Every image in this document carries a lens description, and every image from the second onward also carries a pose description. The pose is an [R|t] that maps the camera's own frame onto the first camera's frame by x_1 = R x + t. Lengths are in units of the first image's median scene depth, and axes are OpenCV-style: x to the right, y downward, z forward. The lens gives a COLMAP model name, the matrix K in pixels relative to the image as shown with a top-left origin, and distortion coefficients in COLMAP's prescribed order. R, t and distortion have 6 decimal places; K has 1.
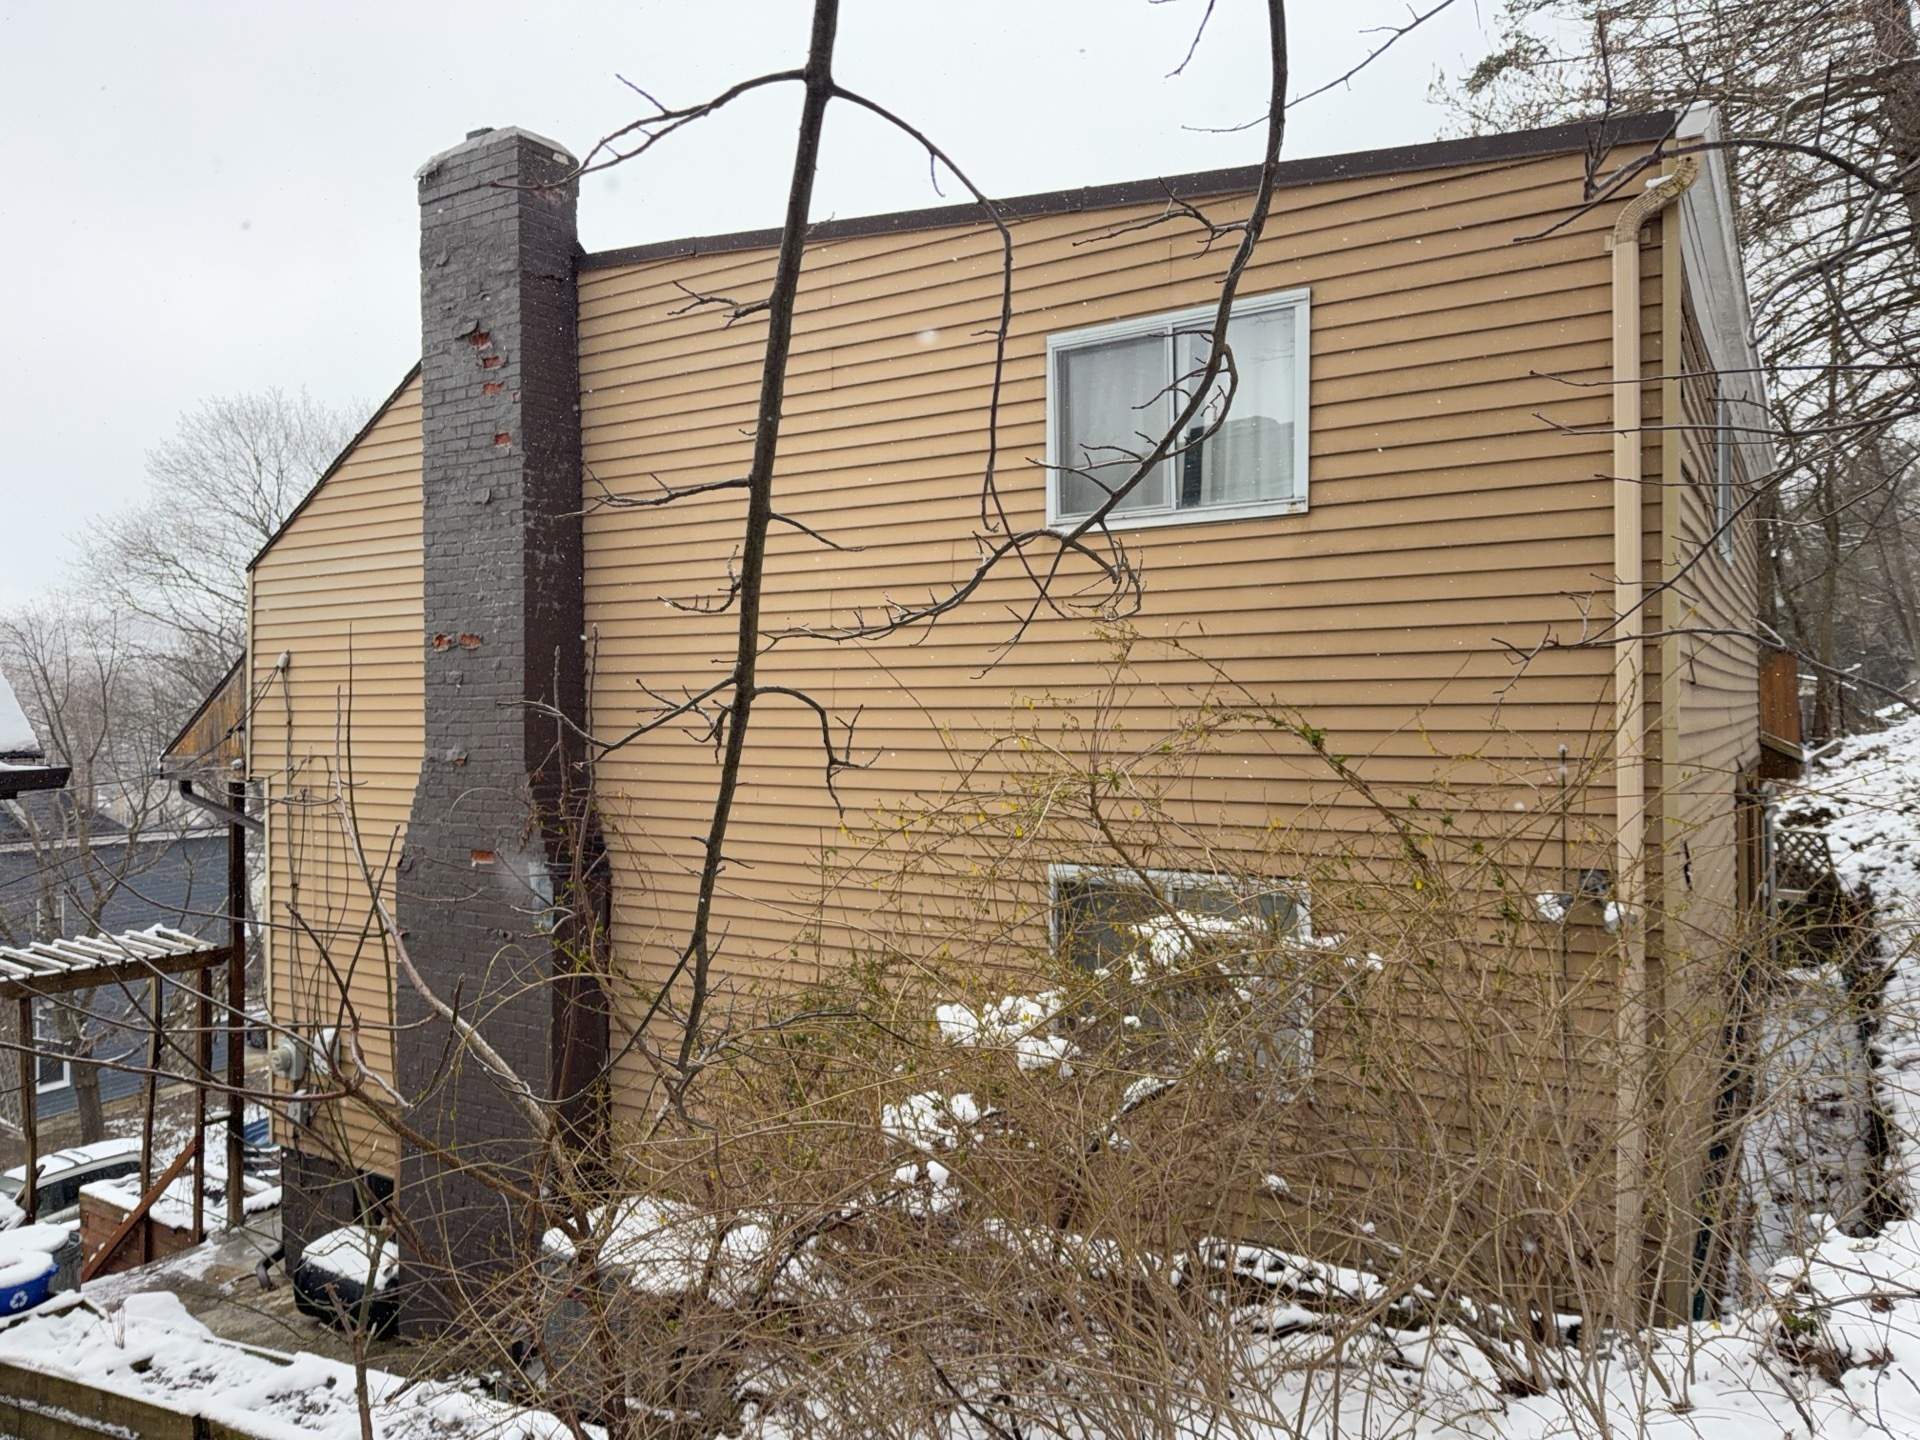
lens RADIAL K [[1371.6, 0, 958.0], [0, 1371.6, 819.3], [0, 0, 1]] dist [0.078911, -0.128029]
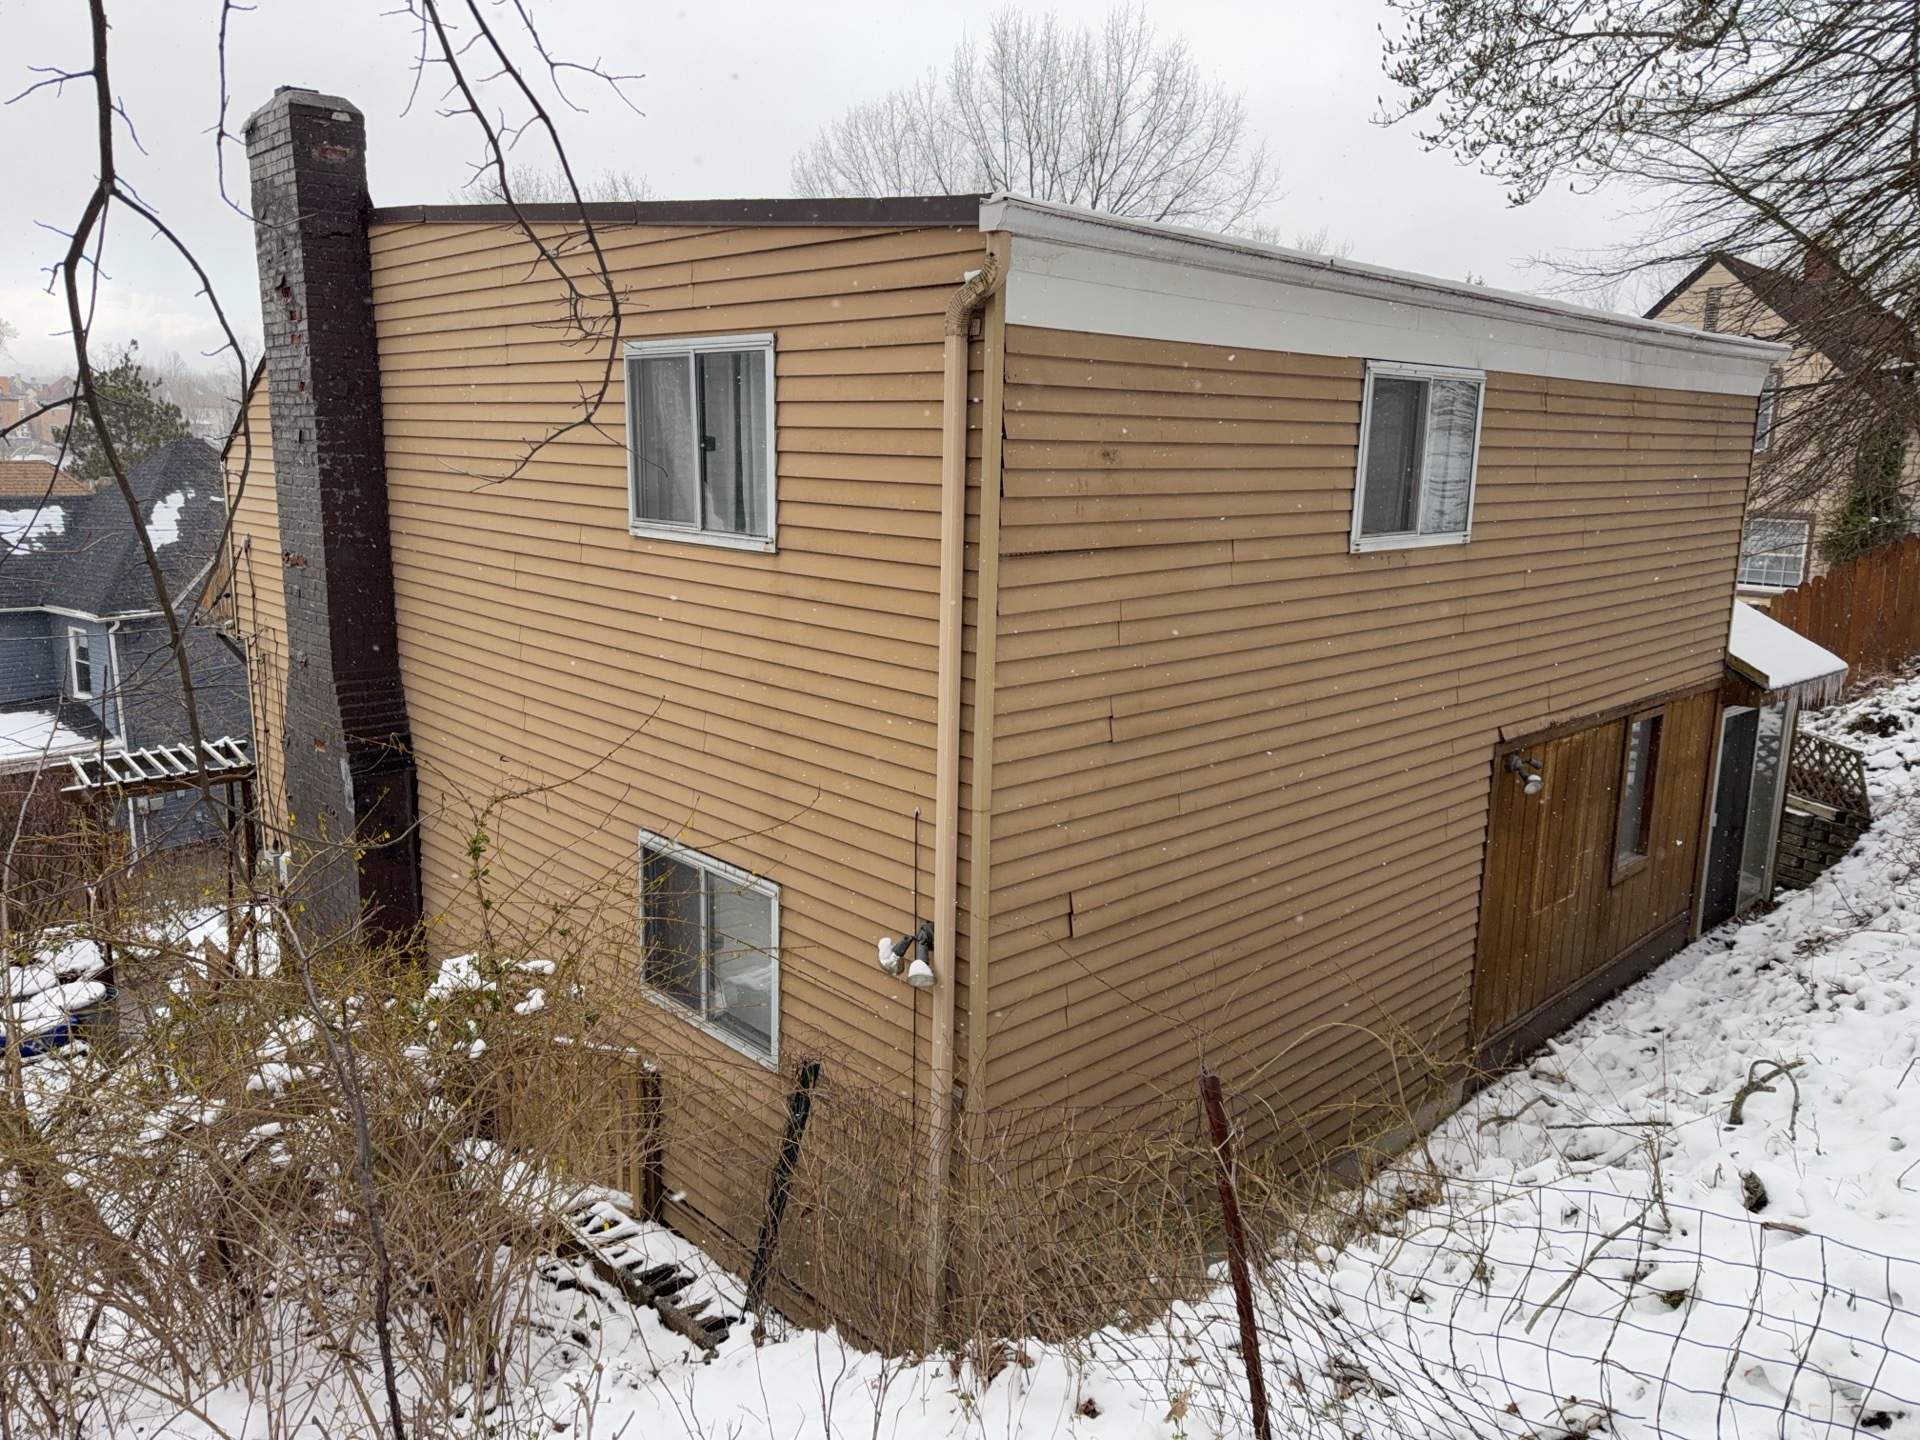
lens RADIAL K [[1334.4, 0, 973.0], [0, 1334.4, 824.9], [0, 0, 1]] dist [0.047473, -0.052989]
pose [[0.970059, 0.094759, -0.223623, 0.474386], [-0.048706, 0.977943, 0.203112, -0.170679], [0.237937, -0.186139, 0.953278, 0.010017]]
